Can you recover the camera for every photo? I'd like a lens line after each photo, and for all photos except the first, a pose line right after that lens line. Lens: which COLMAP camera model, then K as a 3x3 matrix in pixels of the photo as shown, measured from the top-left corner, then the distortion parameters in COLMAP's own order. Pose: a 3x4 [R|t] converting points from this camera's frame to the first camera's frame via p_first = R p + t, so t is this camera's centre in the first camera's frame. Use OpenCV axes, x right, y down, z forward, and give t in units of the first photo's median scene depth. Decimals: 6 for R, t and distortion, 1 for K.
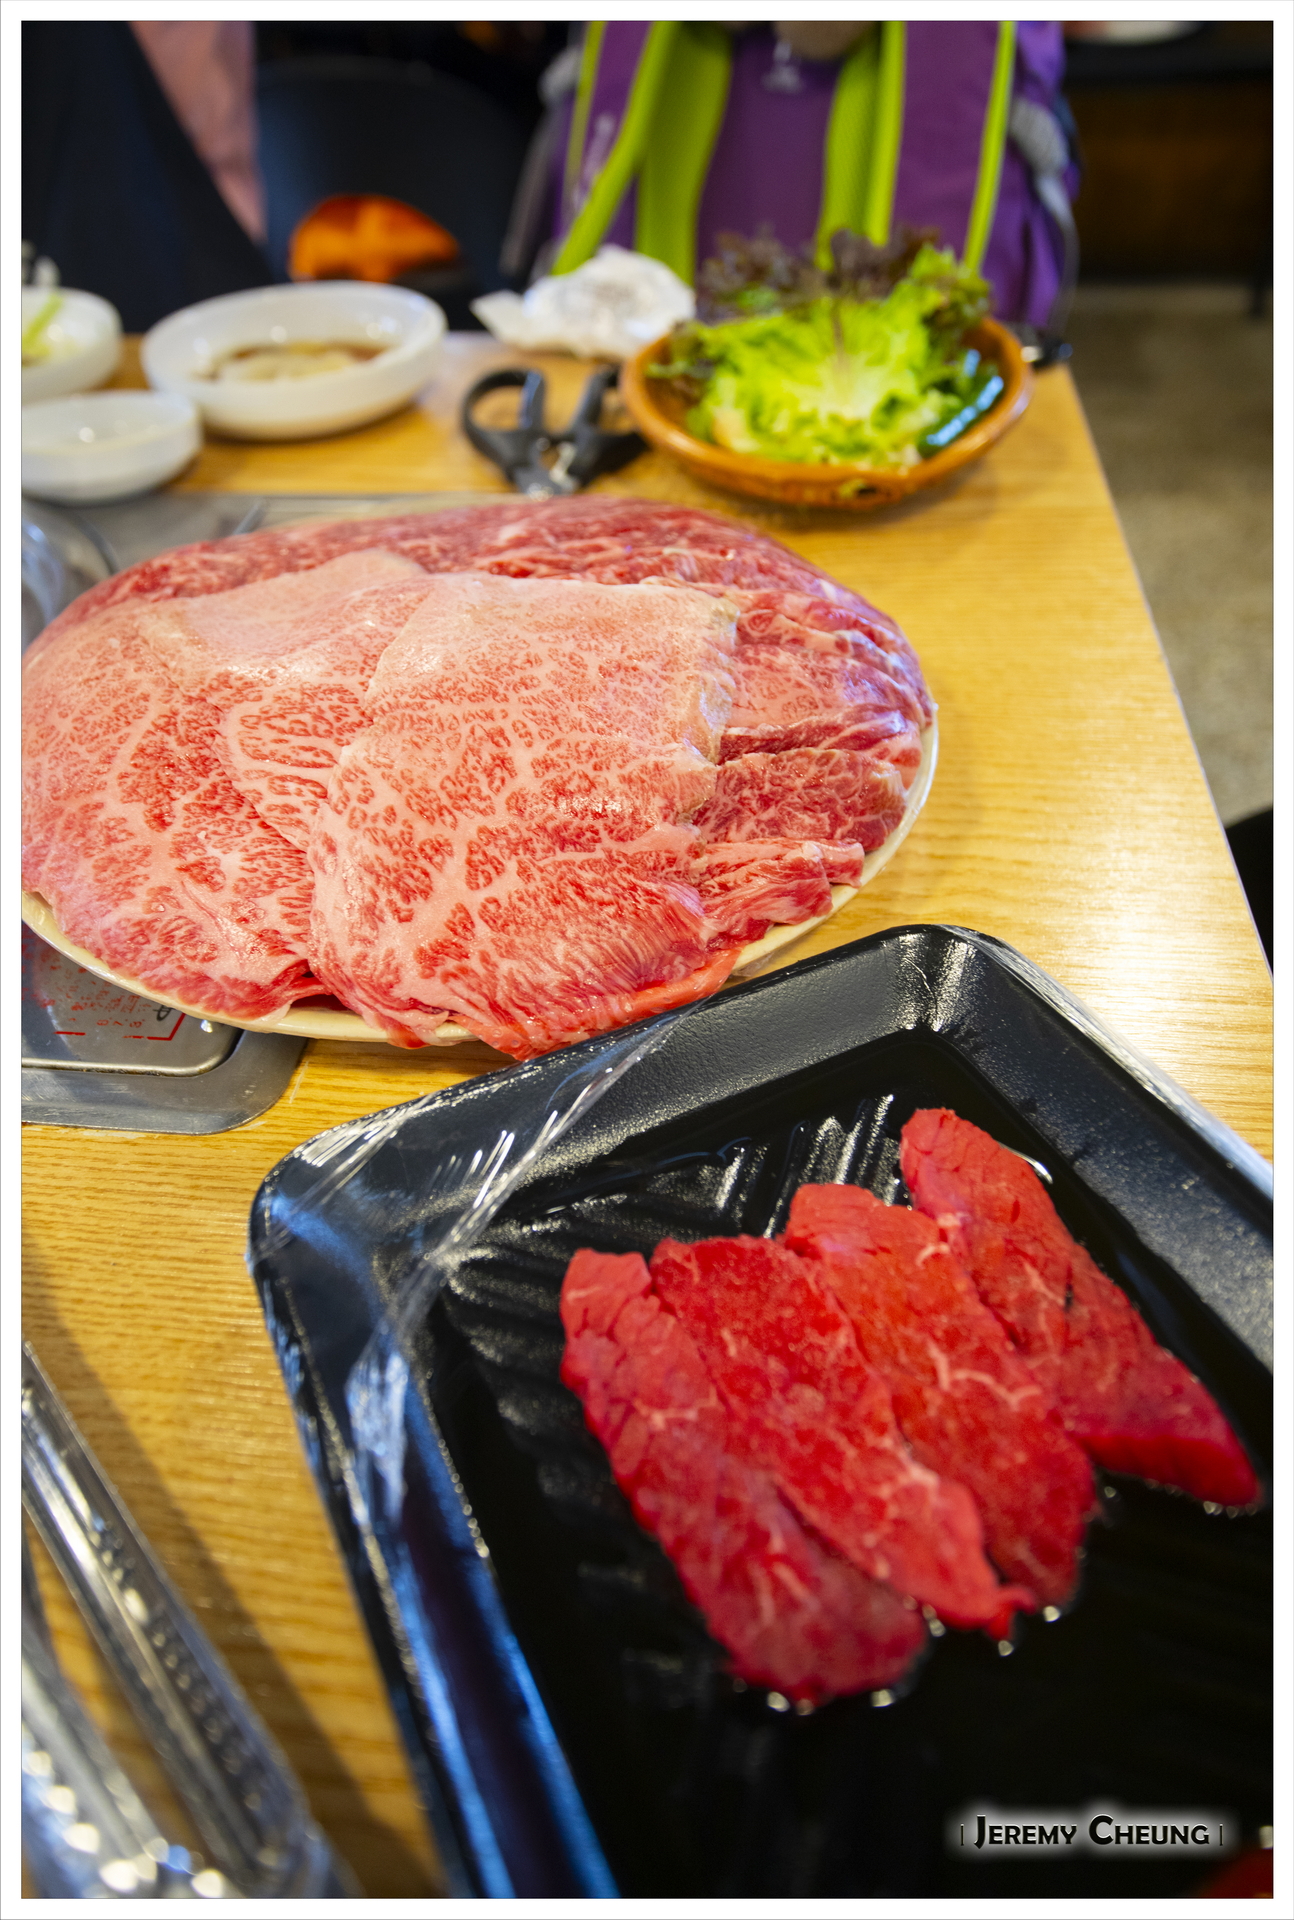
lens RADIAL K [[1457.2, 0, 647.0], [0, 1457.2, 960.0], [0, 0, 1]] dist [-0.050522, -0.000543]
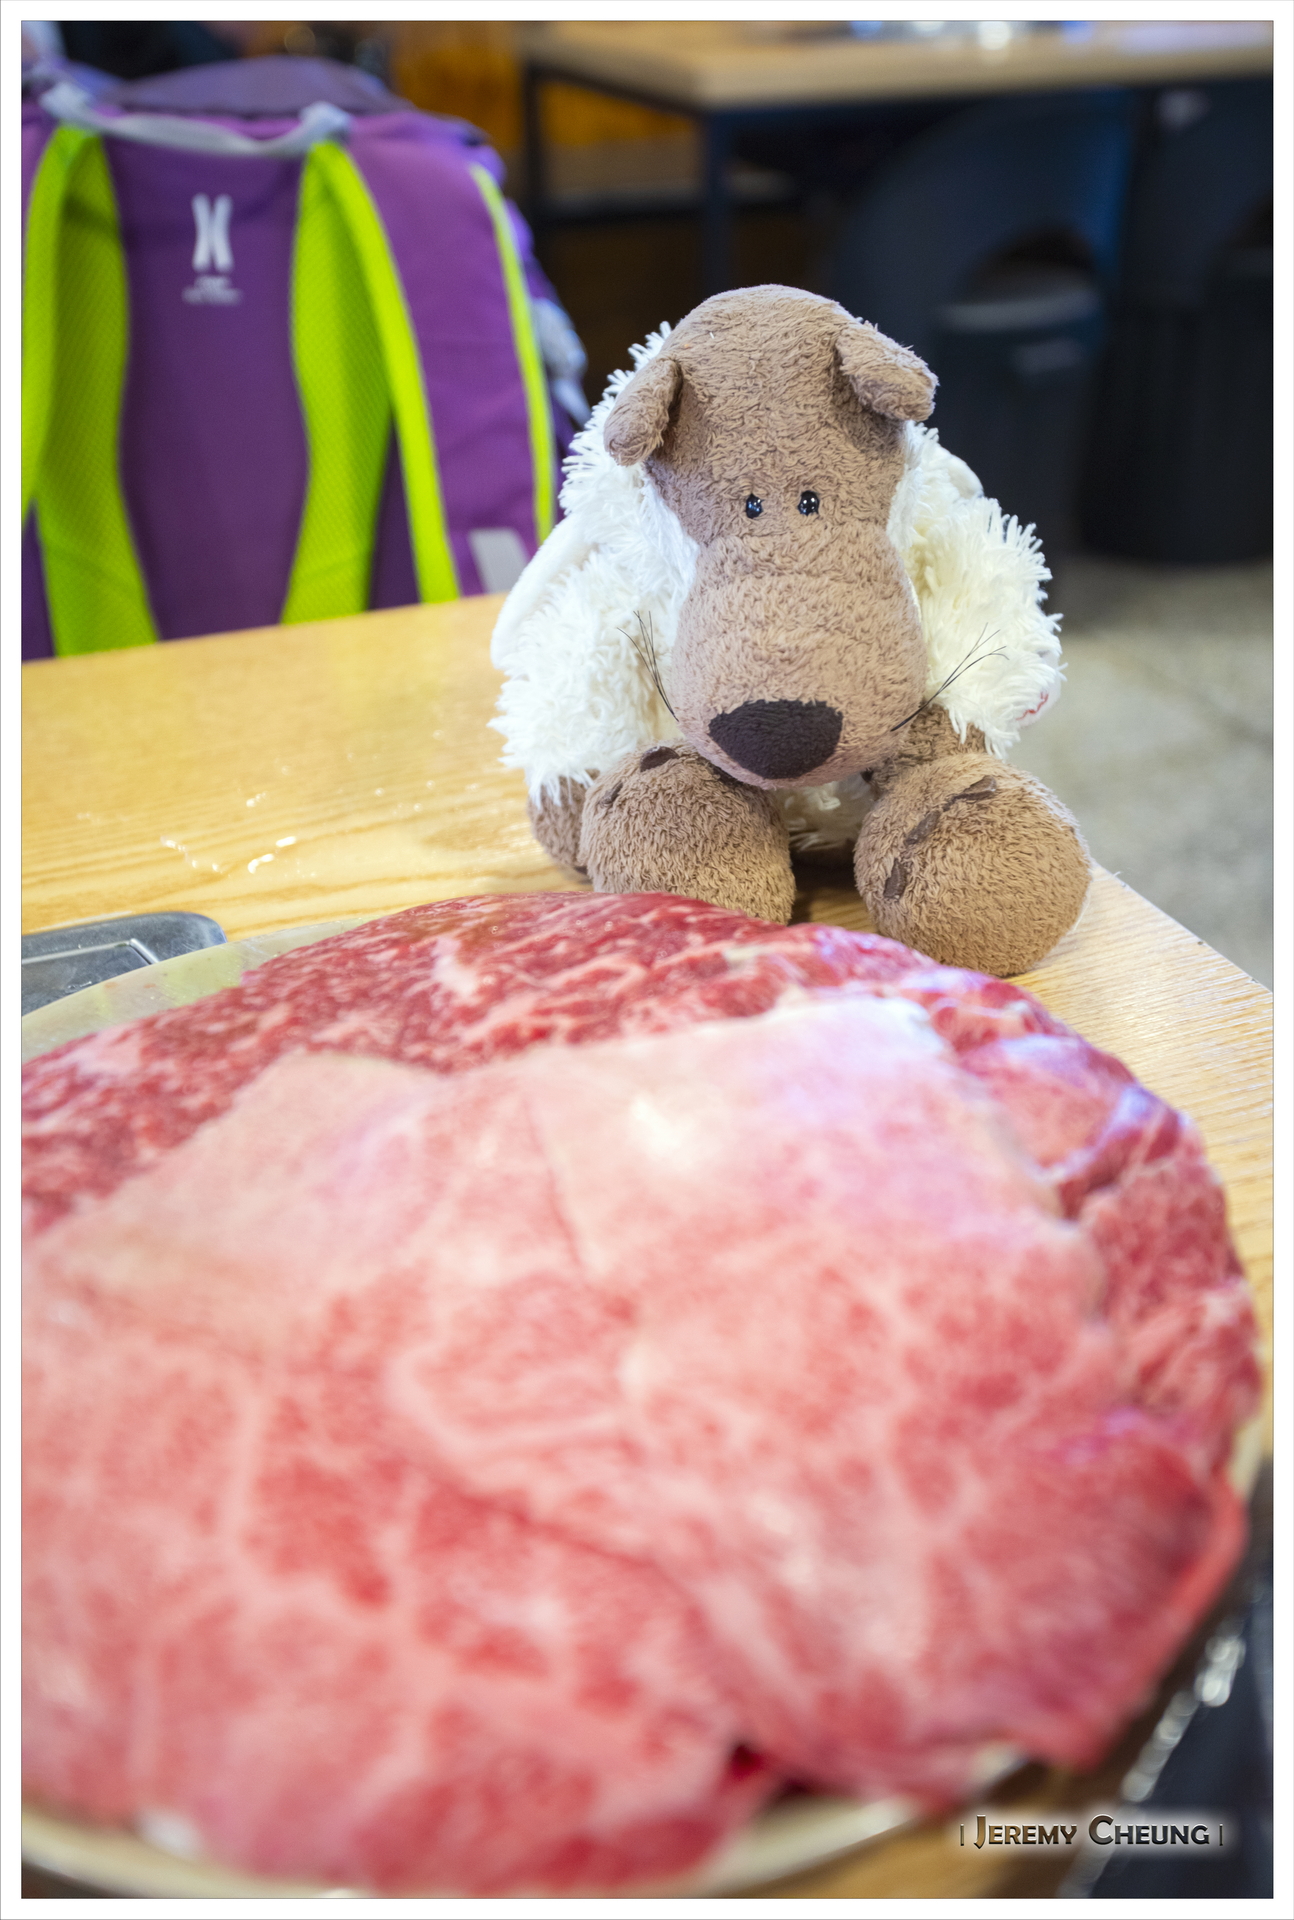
lens RADIAL K [[1999.6, 0, 647.0], [0, 1999.6, 960.0], [0, 0, 1]] dist [0.013007, 0.006801]
pose [[0.878073, -0.218722, 0.425615, -0.526125], [0.311628, 0.936340, -0.161728, -0.168534], [-0.363147, 0.274642, 0.890335, 0.200744]]
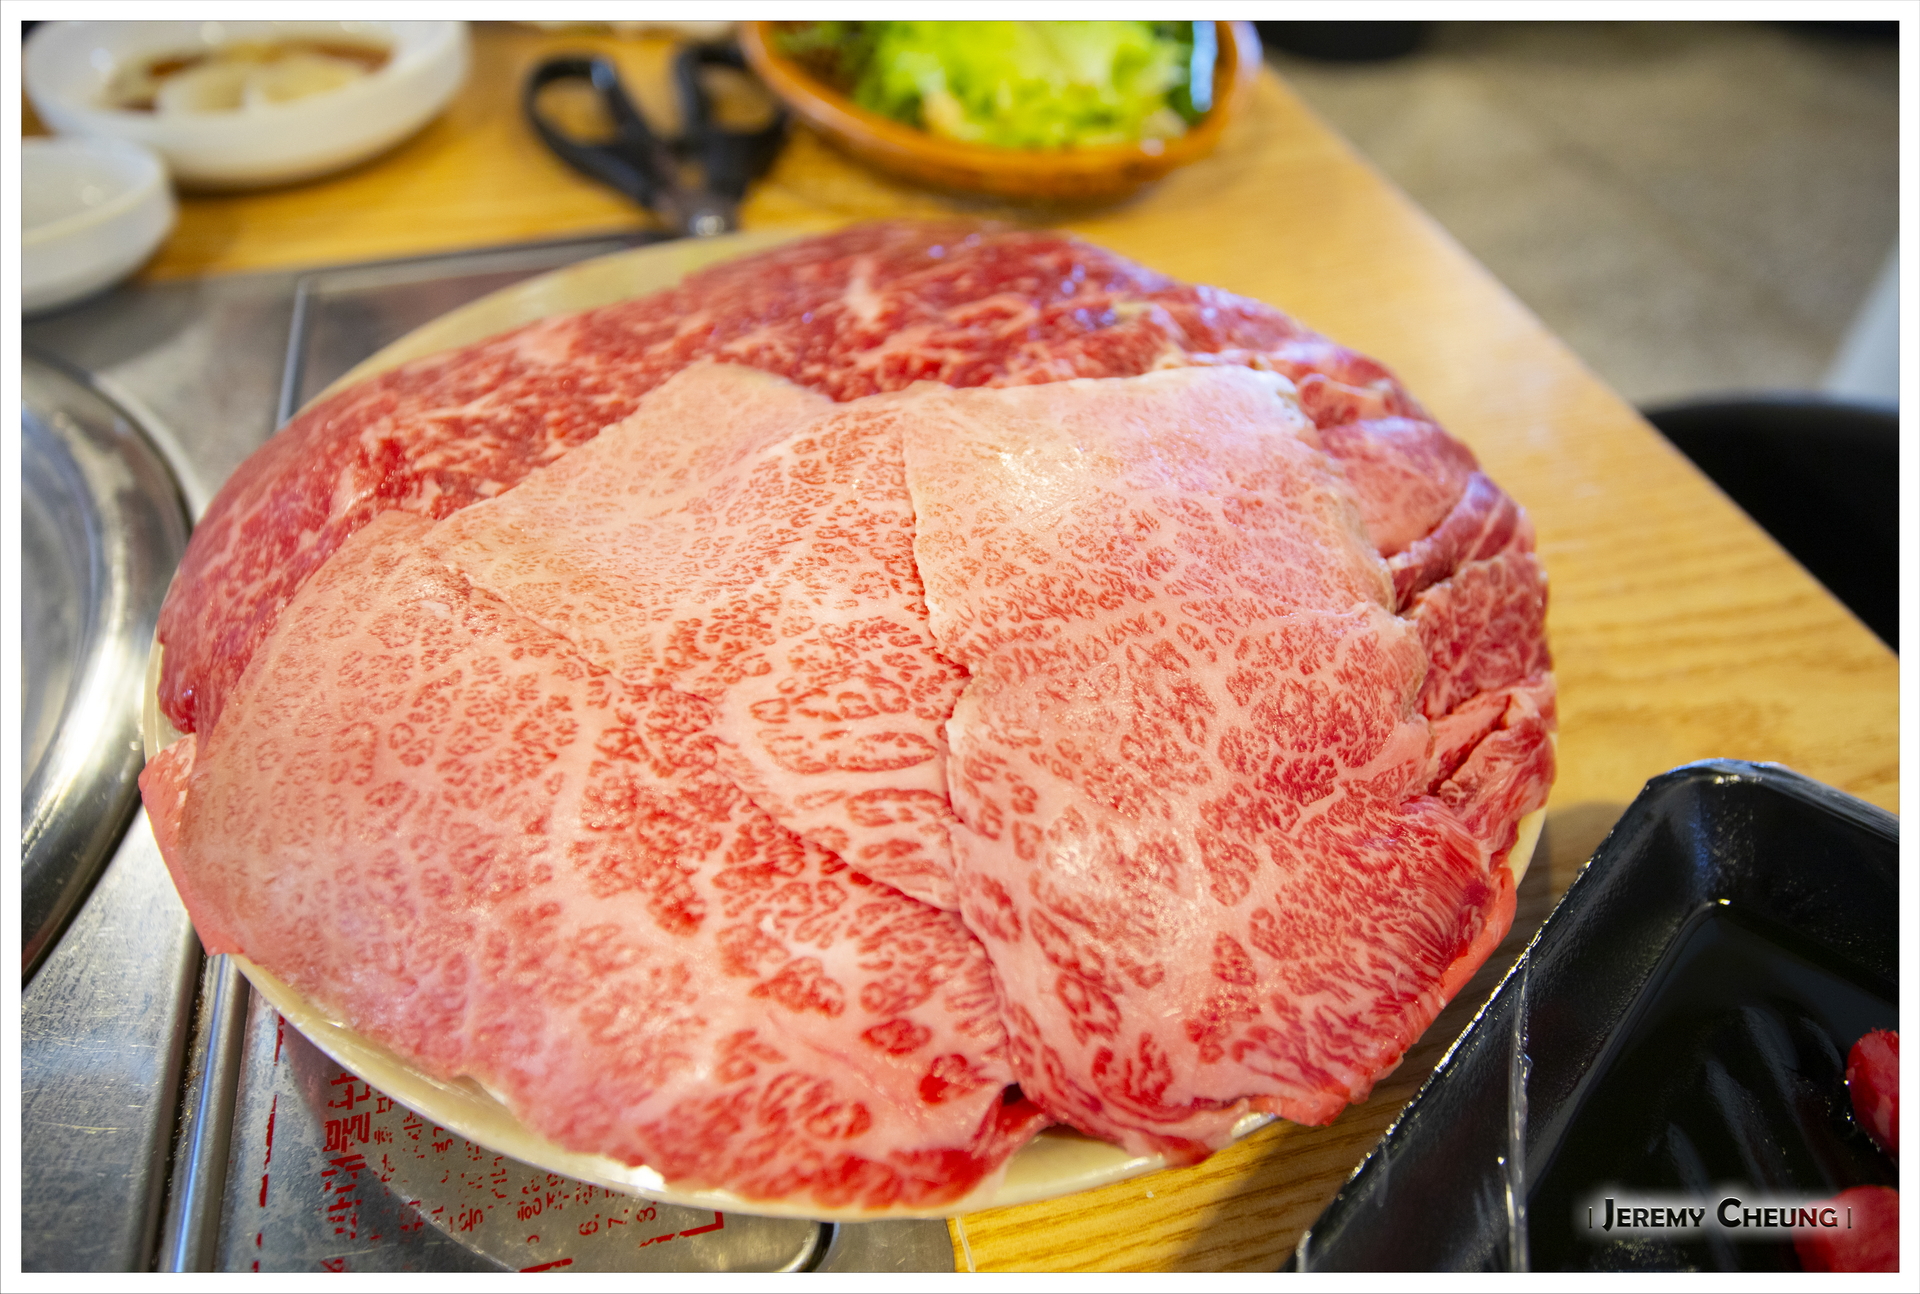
lens RADIAL K [[1410.7, 0, 960.0], [0, 1410.7, 647.0], [0, 0, 1]] dist [-0.046905, 0.001398]
pose [[0.928624, -0.218116, 0.300137, -0.383852], [0.203838, 0.975853, 0.078498, -0.228440], [-0.310011, -0.011716, 0.950661, 0.421684]]
